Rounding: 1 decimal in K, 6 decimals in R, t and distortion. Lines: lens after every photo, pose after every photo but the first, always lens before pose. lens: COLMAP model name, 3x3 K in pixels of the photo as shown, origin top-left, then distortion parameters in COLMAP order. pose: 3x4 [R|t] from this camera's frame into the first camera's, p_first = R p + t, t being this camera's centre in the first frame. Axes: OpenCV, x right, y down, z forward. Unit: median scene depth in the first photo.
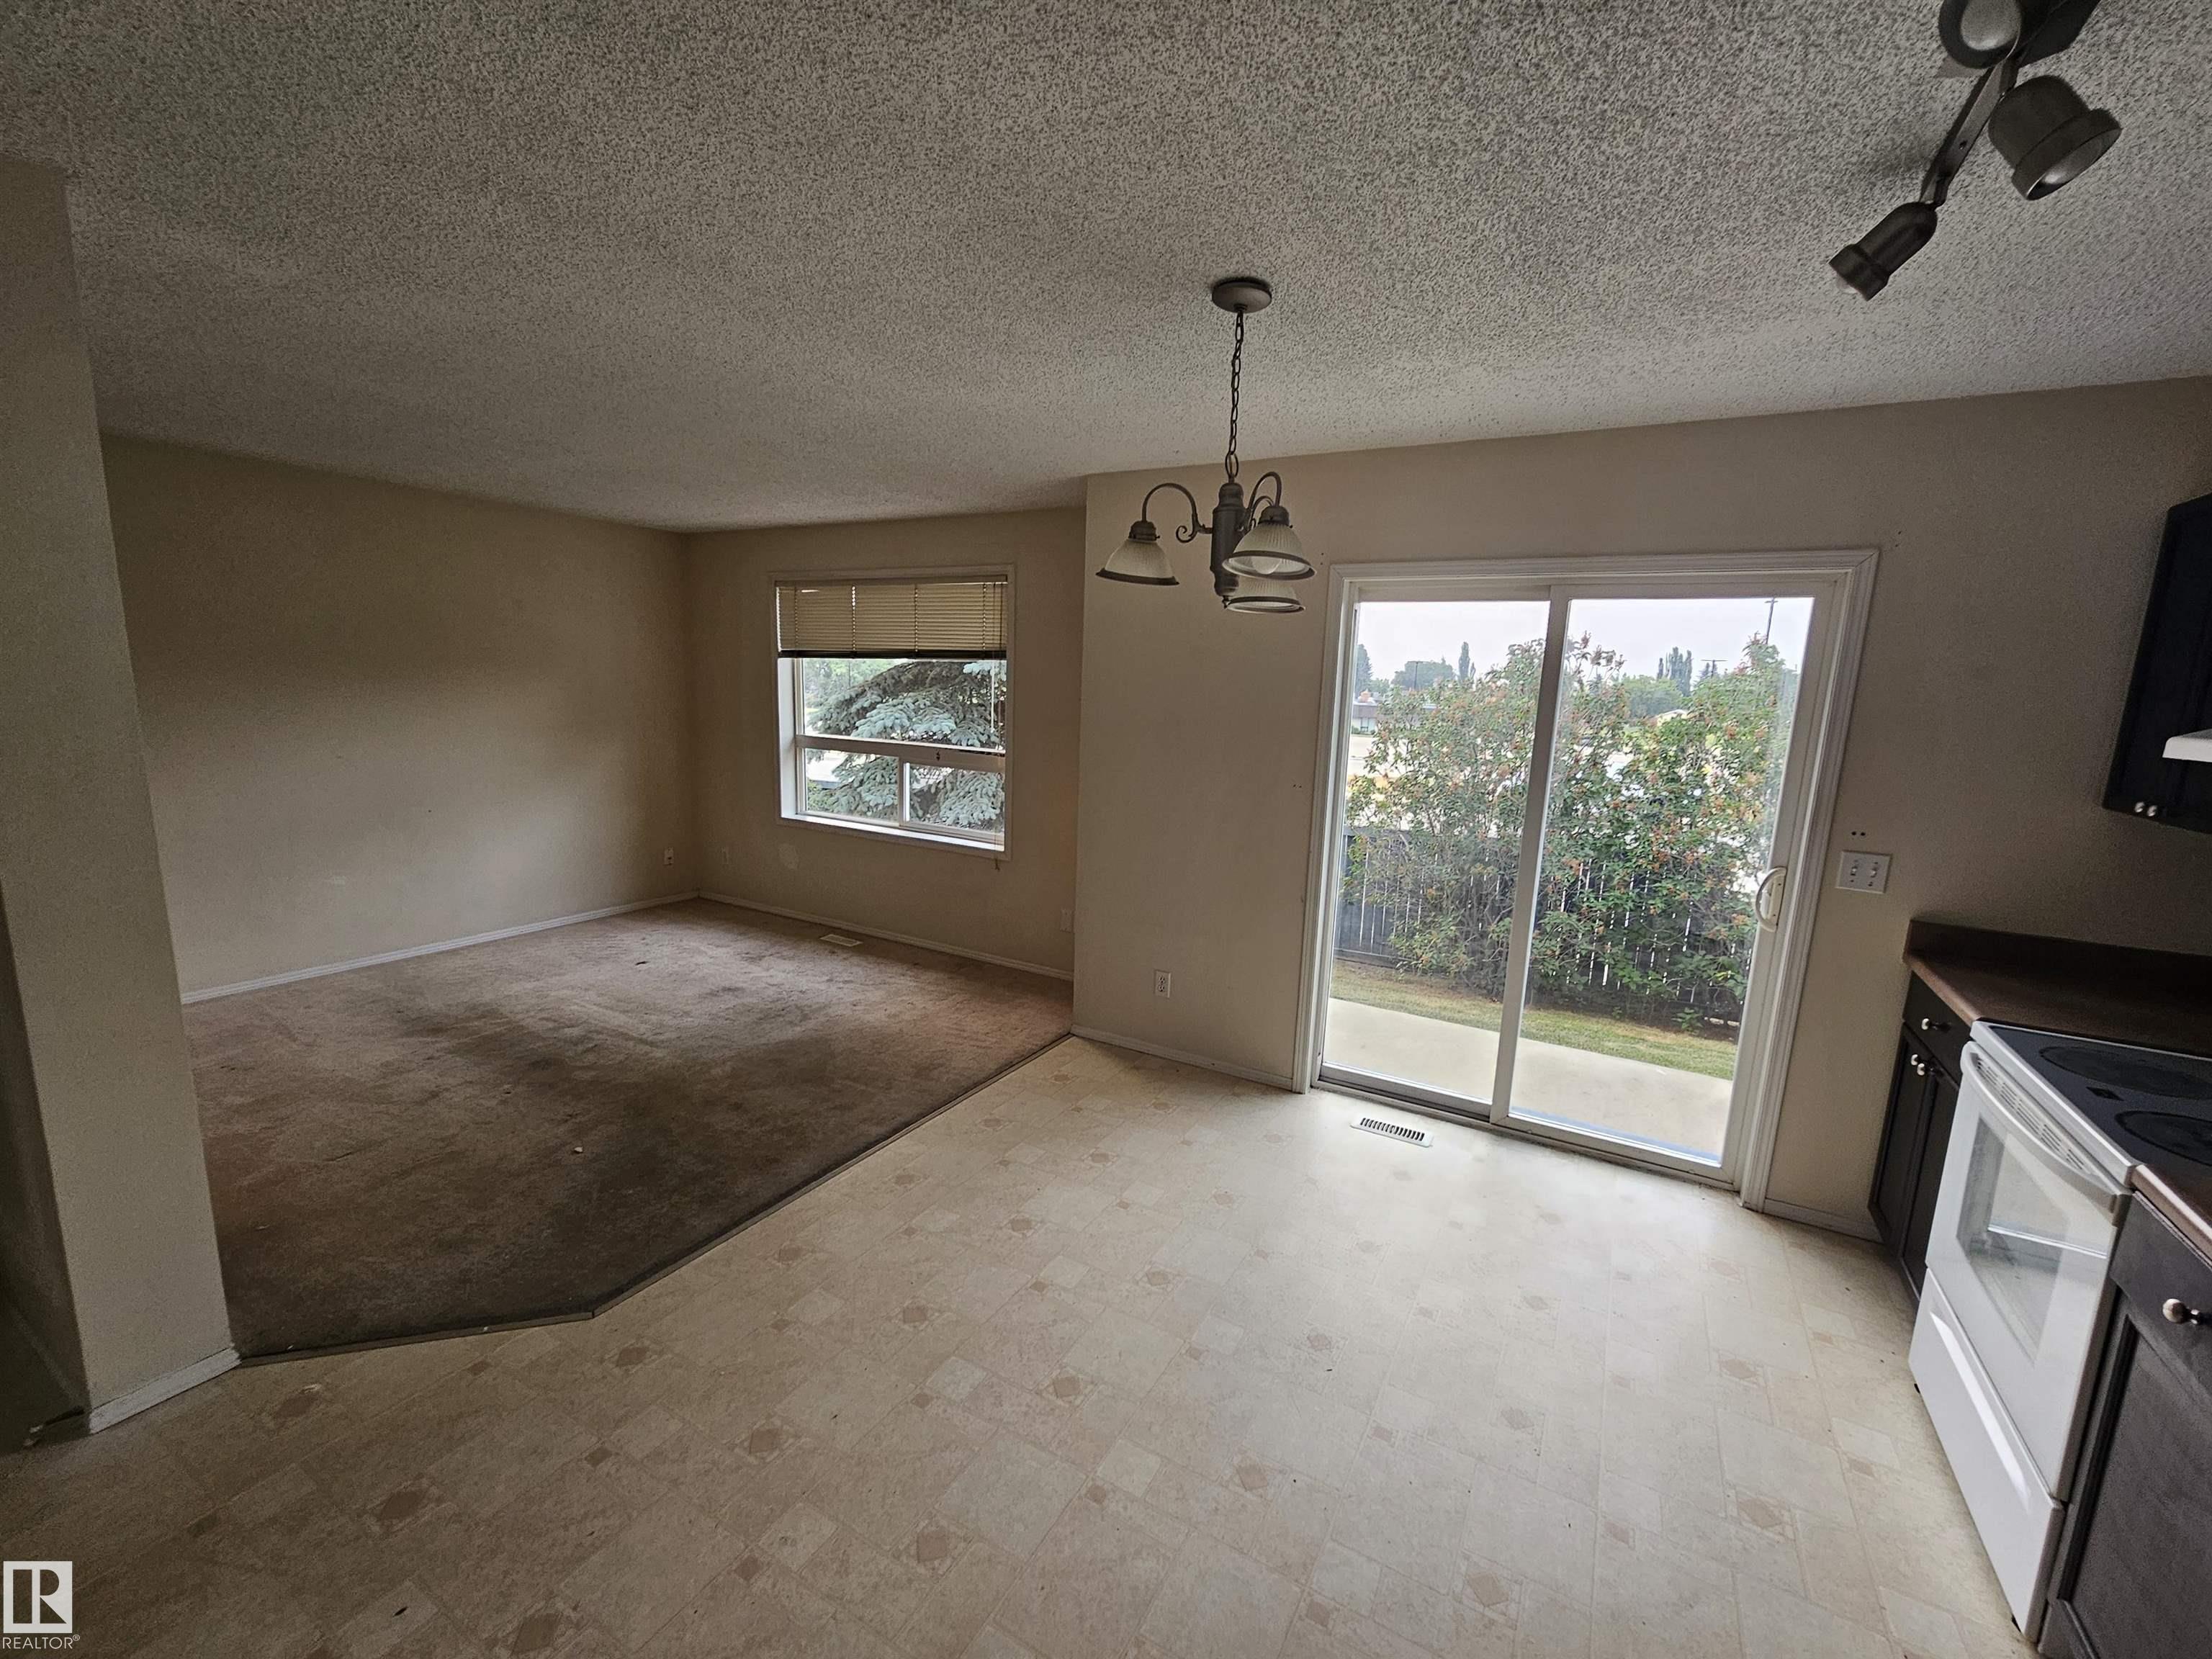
lens RADIAL K [[906.0, 0, 1123.0], [0, 906.0, 832.3], [0, 0, 1]] dist [-0.002180, 0.000357]
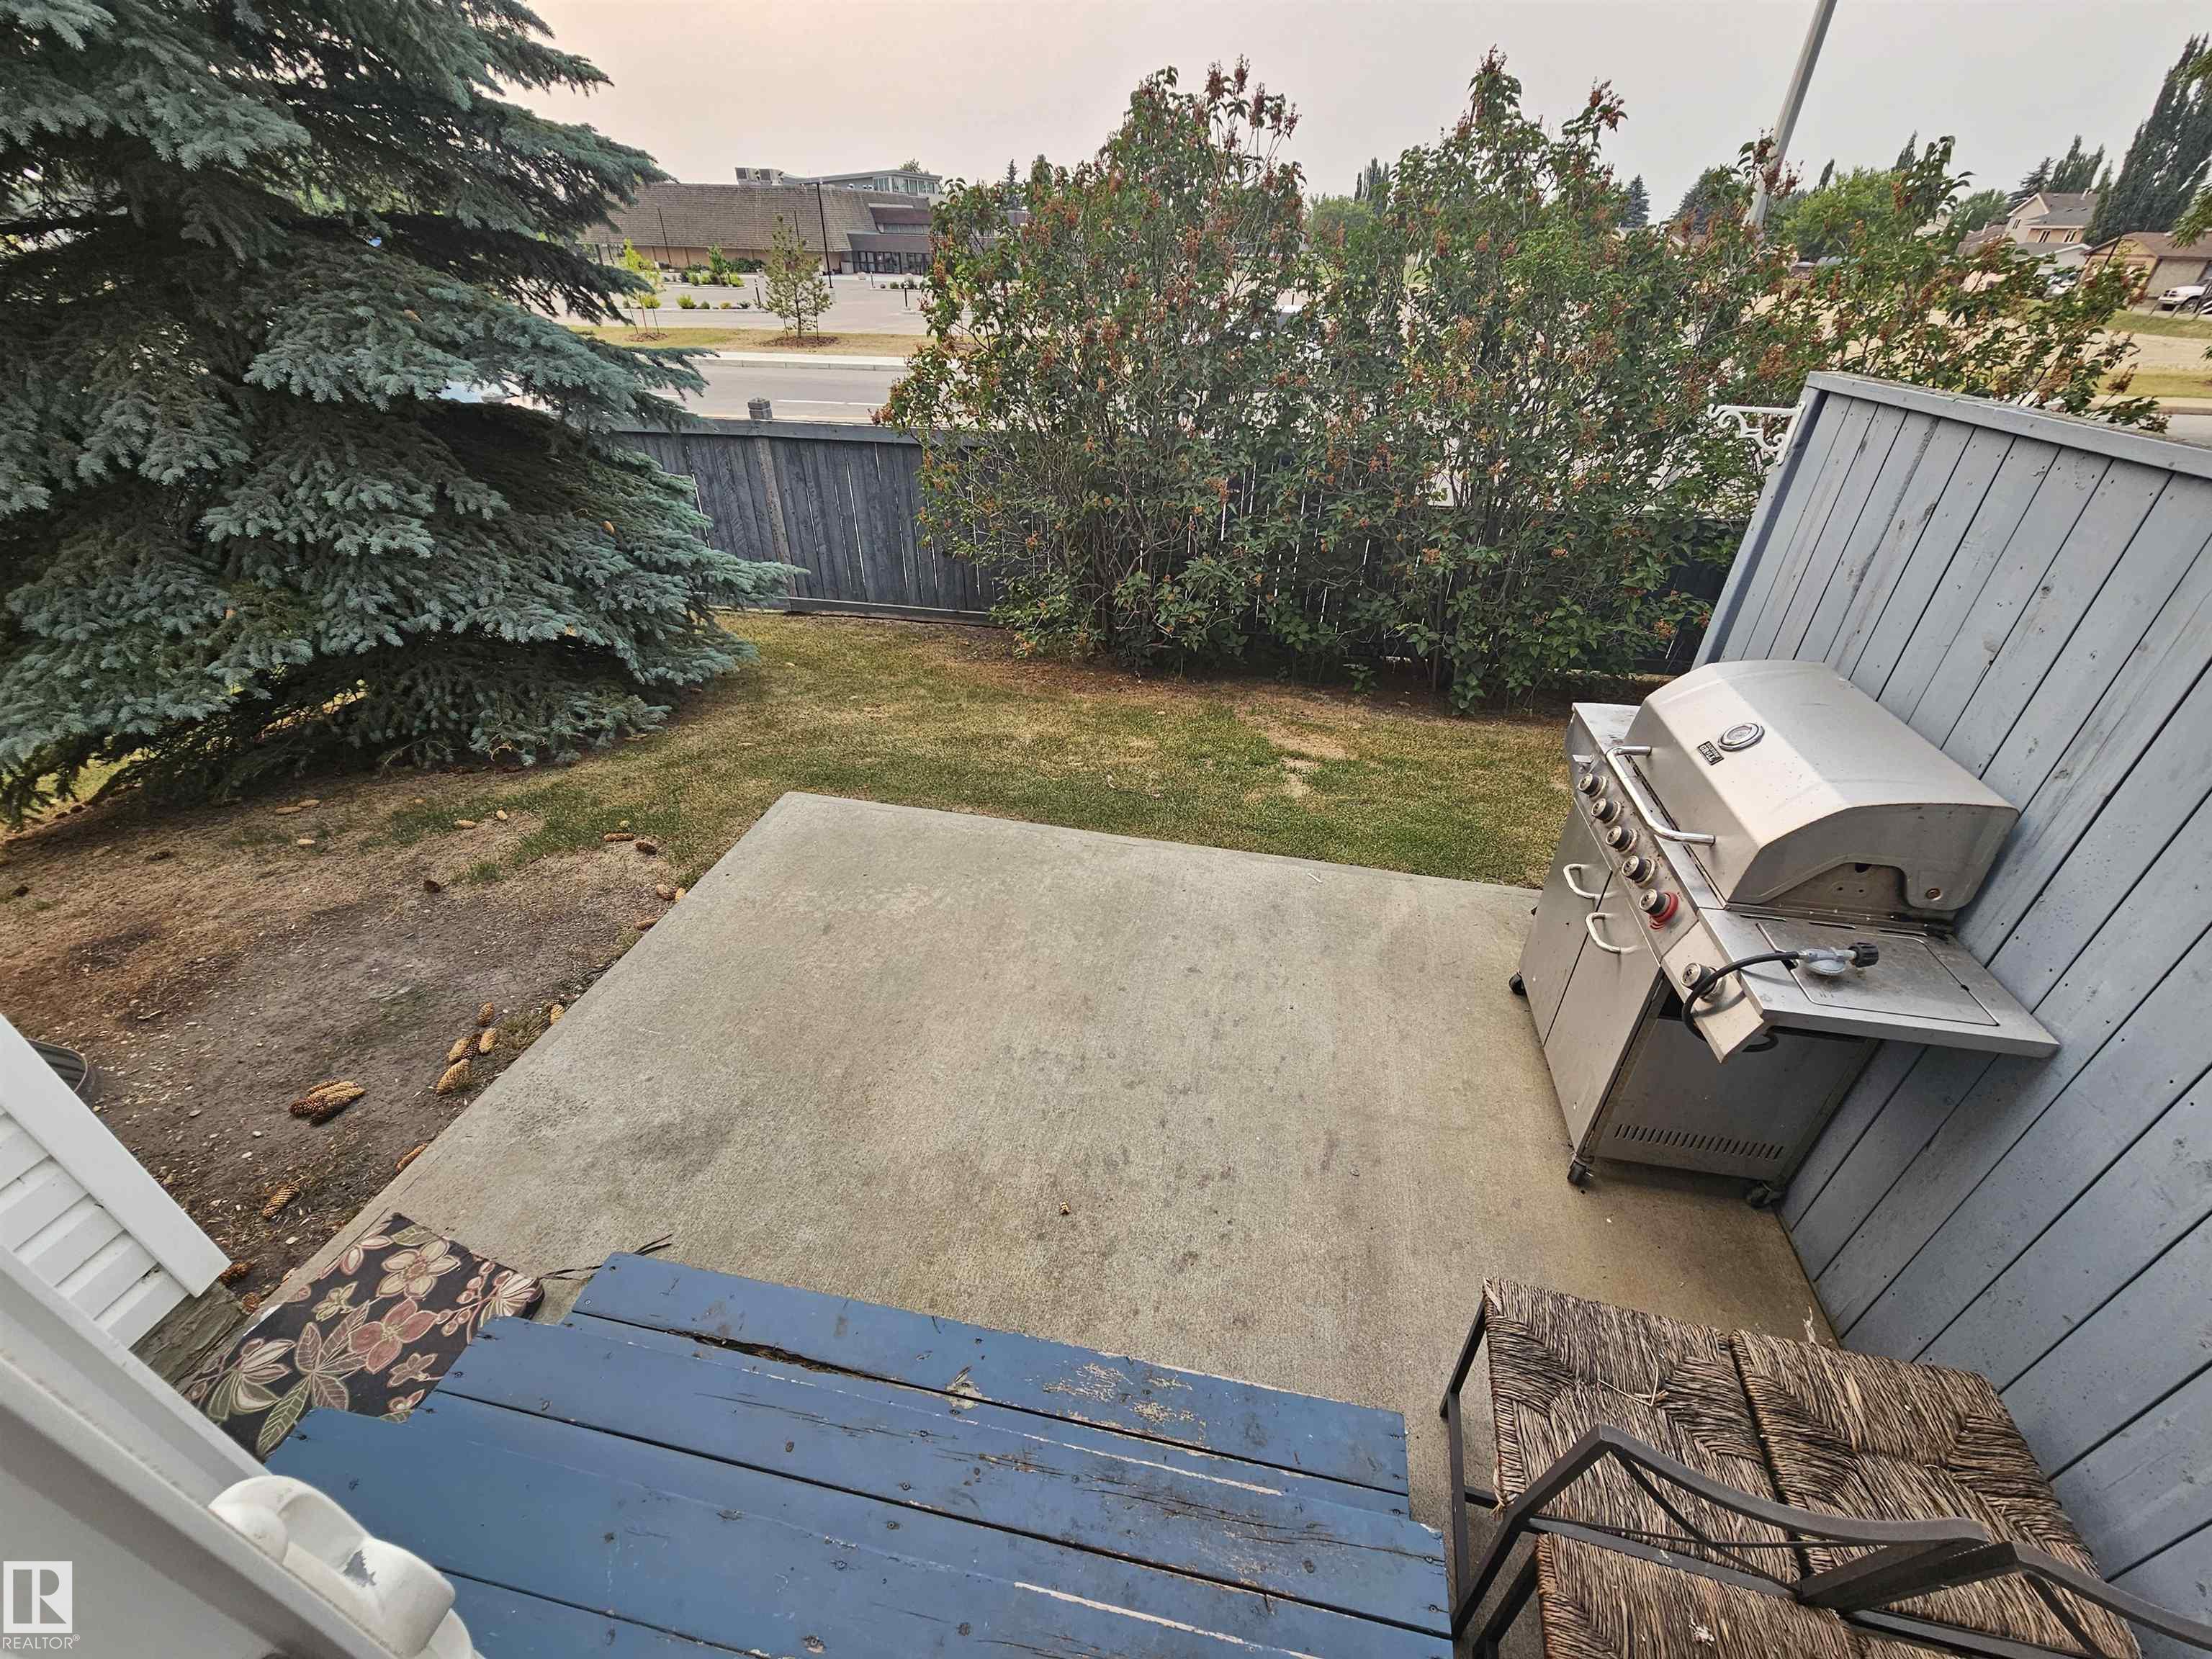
lens RADIAL K [[906.0, 0, 1112.1], [0, 906.0, 829.3], [0, 0, 1]] dist [-0.002180, 0.000357]
pose [[0.952074, -0.186775, 0.242219, 0.521444], [0.067479, 0.900658, 0.429258, -0.070472], [-0.298331, -0.392341, 0.870096, 0.842165]]
